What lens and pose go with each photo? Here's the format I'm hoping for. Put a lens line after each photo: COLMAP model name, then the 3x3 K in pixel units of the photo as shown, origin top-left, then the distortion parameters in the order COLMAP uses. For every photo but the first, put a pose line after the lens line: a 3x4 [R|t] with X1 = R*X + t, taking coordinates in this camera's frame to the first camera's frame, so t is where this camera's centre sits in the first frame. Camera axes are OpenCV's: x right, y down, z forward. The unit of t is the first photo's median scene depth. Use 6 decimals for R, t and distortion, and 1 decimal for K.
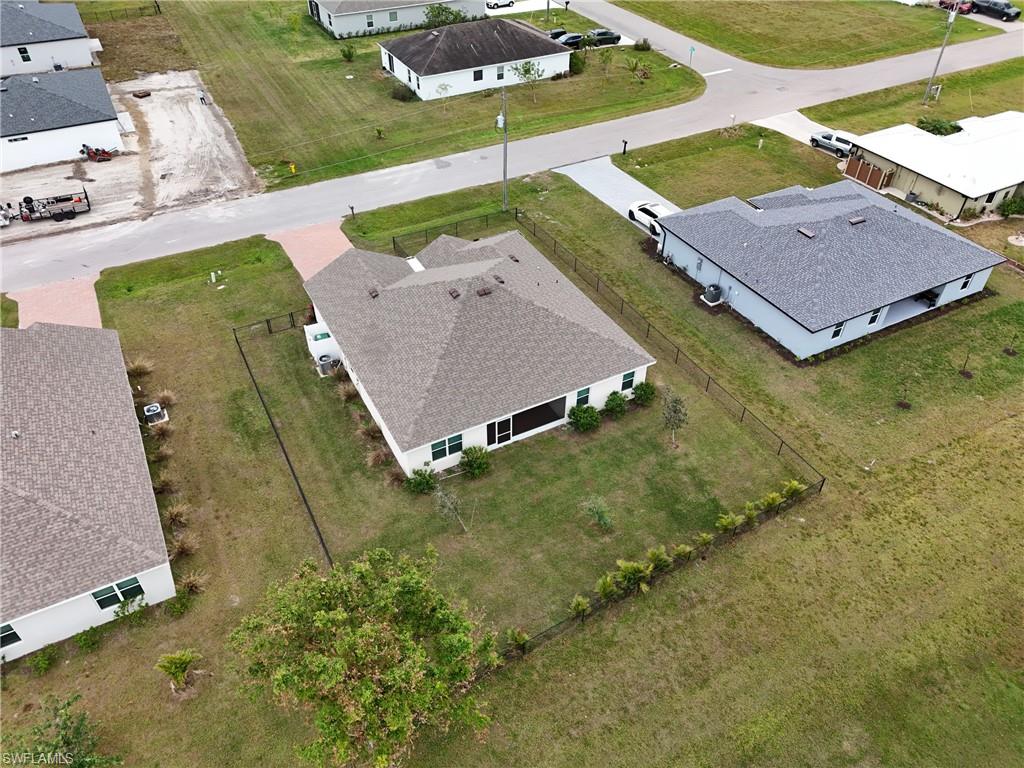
lens RADIAL K [[748.5, 0, 512.0], [0, 748.5, 384.0], [0, 0, 1]] dist [0.075786, -0.068290]
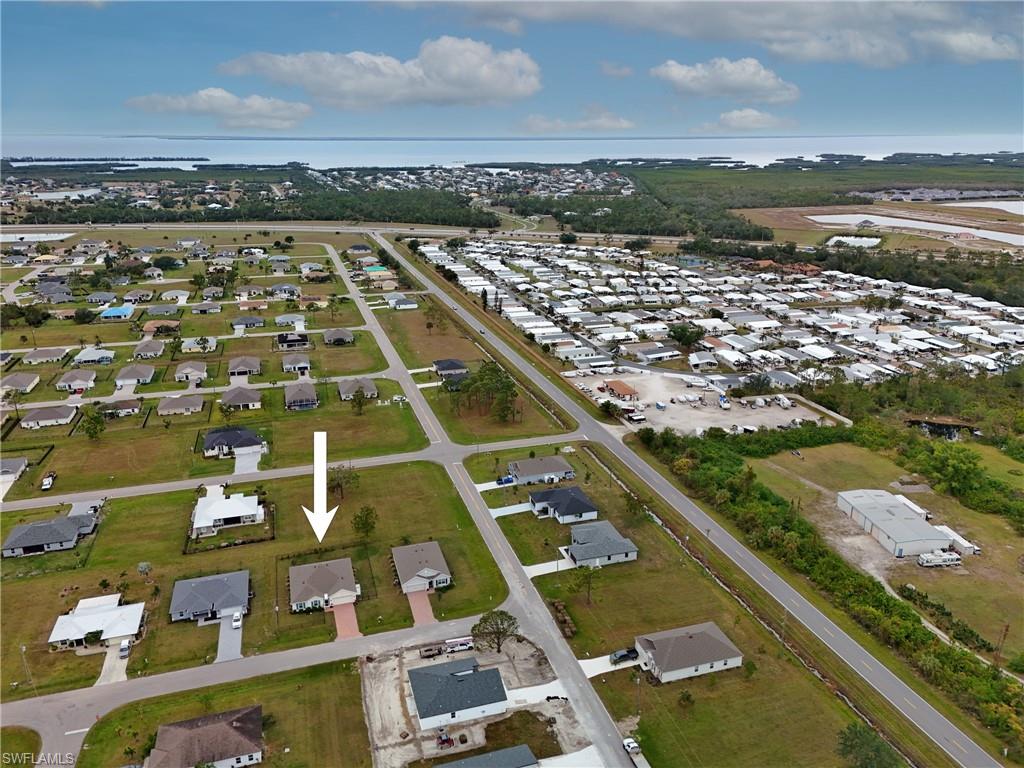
lens RADIAL K [[759.8, 0, 503.0], [0, 759.8, 355.5], [0, 0, 1]] dist [0.091132, -0.083437]
pose [[-0.980192, -0.055896, 0.189999, -1.358659], [0.127512, 0.555946, 0.821380, -3.167428], [-0.151541, 0.829337, -0.537806, 1.610918]]
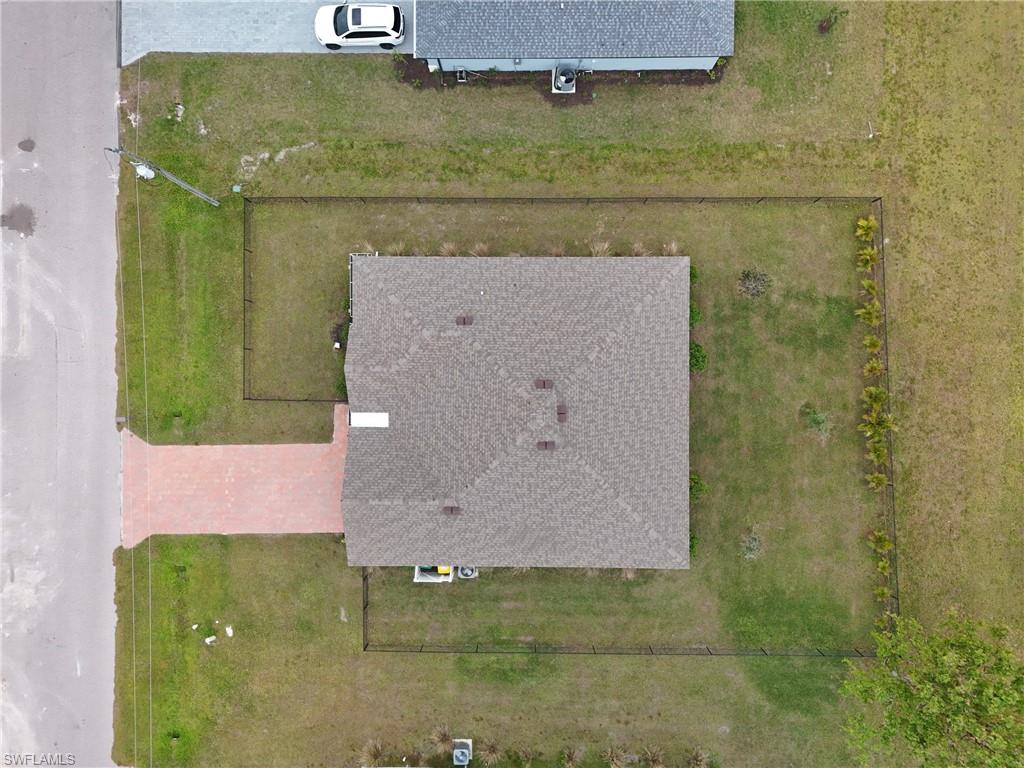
lens RADIAL K [[748.5, 0, 512.0], [0, 748.5, 384.0], [0, 0, 1]] dist [0.075786, -0.068290]
pose [[0.473590, -0.880573, -0.017440, -0.014853], [0.586769, 0.300685, 0.751858, -0.549177], [-0.656822, -0.366306, 0.659095, 0.360177]]
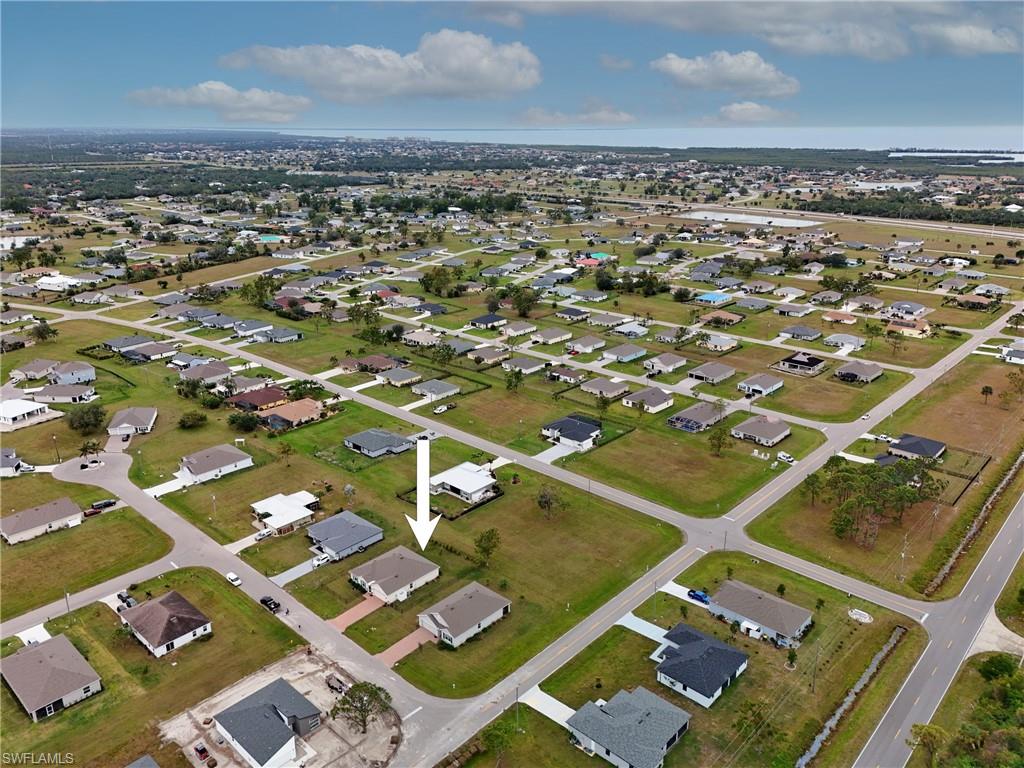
lens RADIAL K [[757.8, 0, 510.0], [0, 757.8, 350.3], [0, 0, 1]] dist [0.116147, -0.126606]
pose [[-0.330502, -0.264720, 0.905920, -2.921159], [0.612477, 0.670138, 0.419269, -1.760100], [-0.718081, 0.693425, -0.059347, -0.042168]]
